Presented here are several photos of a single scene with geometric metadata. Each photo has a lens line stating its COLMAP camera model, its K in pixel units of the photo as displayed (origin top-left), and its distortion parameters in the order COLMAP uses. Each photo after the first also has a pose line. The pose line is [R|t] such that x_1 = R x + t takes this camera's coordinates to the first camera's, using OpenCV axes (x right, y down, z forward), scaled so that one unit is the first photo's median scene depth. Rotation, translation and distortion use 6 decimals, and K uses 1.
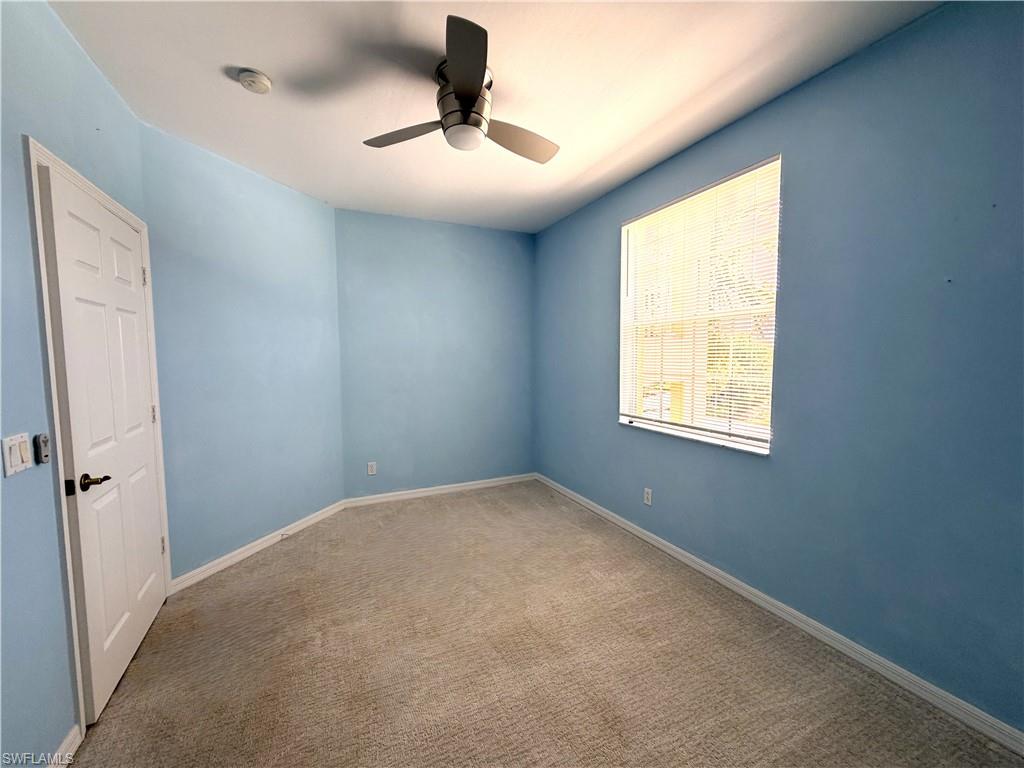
lens RADIAL K [[408.9, 0, 513.6], [0, 408.9, 387.2], [0, 0, 1]] dist [0.001115, 0.000477]
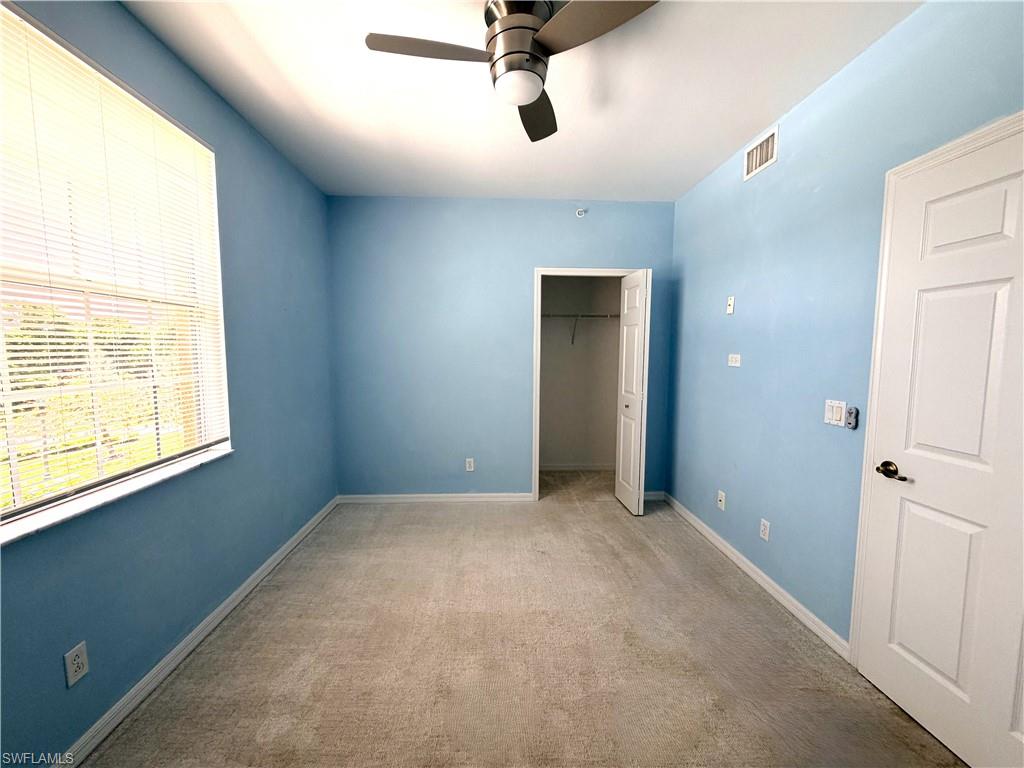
lens RADIAL K [[408.9, 0, 509.7], [0, 408.9, 384.2], [0, 0, 1]] dist [0.001115, 0.000477]
pose [[-0.923286, -0.031591, 0.382812, -0.327013], [0.031084, 0.987198, 0.156439, -0.110201], [-0.382853, 0.156337, -0.910485, 1.379148]]
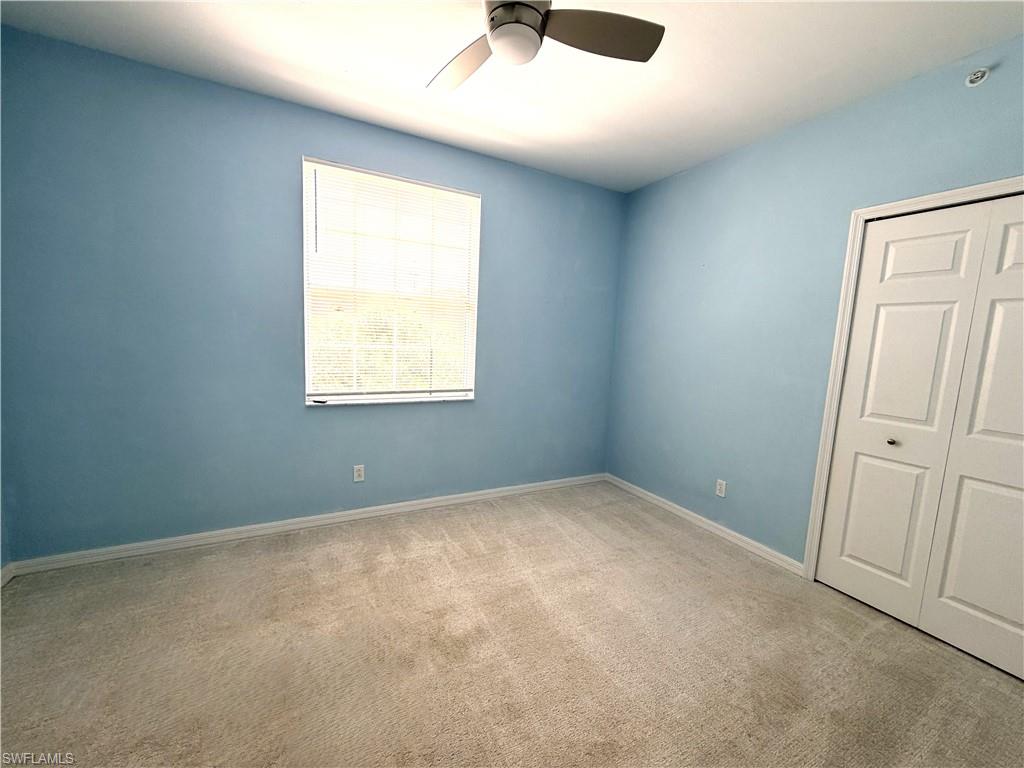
lens RADIAL K [[408.9, 0, 503.8], [0, 408.9, 383.9], [0, 0, 1]] dist [0.001115, 0.000477]
pose [[-0.040685, -0.114646, 0.992573, -0.718455], [0.034206, 0.992653, 0.116058, -0.047569], [-0.998586, 0.038674, -0.036464, 0.800511]]
